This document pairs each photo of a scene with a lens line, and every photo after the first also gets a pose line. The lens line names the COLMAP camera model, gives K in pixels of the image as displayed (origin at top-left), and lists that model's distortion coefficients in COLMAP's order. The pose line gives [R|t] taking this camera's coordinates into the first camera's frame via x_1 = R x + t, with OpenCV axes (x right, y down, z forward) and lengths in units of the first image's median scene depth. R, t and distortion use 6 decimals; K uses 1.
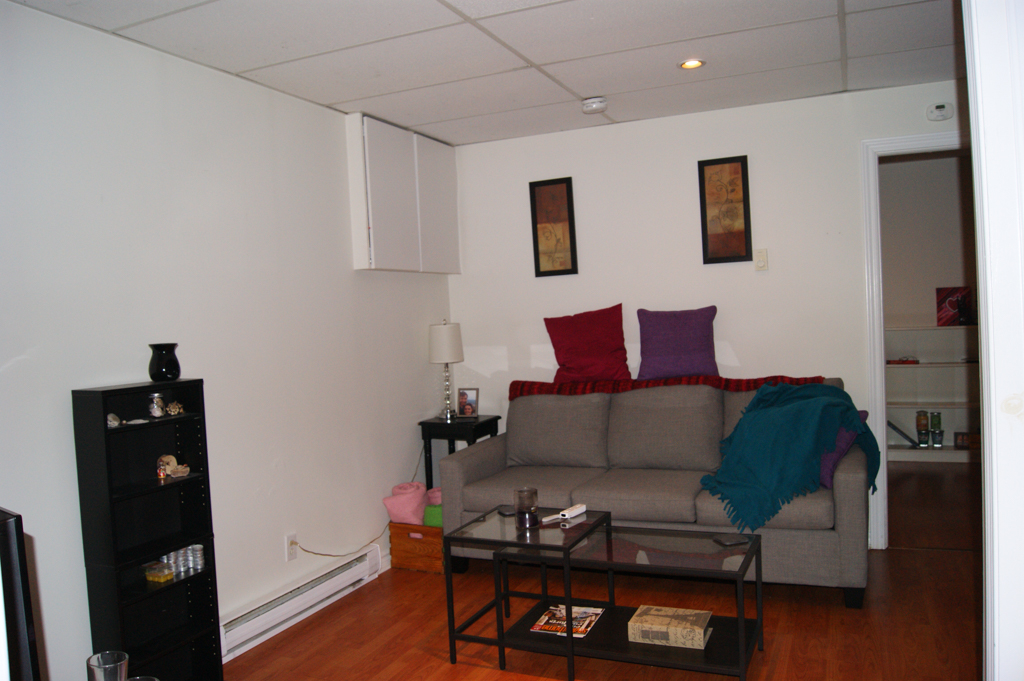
lens RADIAL K [[813.9, 0, 512.0], [0, 813.9, 340.5], [0, 0, 1]] dist [-0.054417, 0.002527]
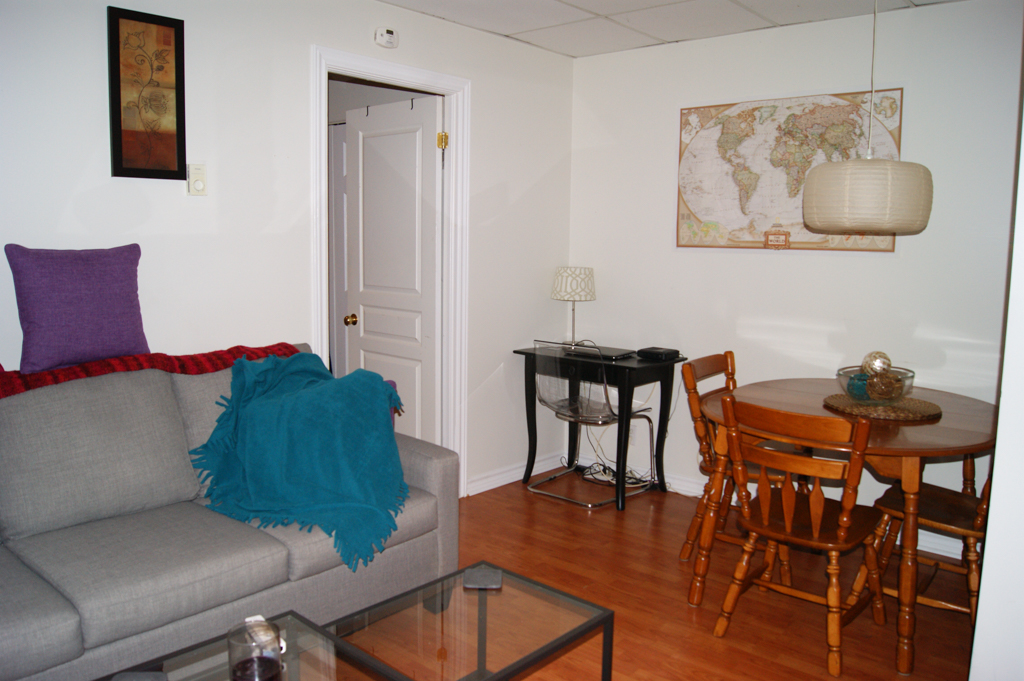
lens RADIAL K [[813.9, 0, 512.0], [0, 813.9, 340.5], [0, 0, 1]] dist [-0.054417, 0.002527]
pose [[0.312361, -0.068770, 0.947471, -0.266680], [-0.001908, 0.997329, 0.073018, -0.013590], [-0.949962, -0.024615, 0.311395, 0.521472]]
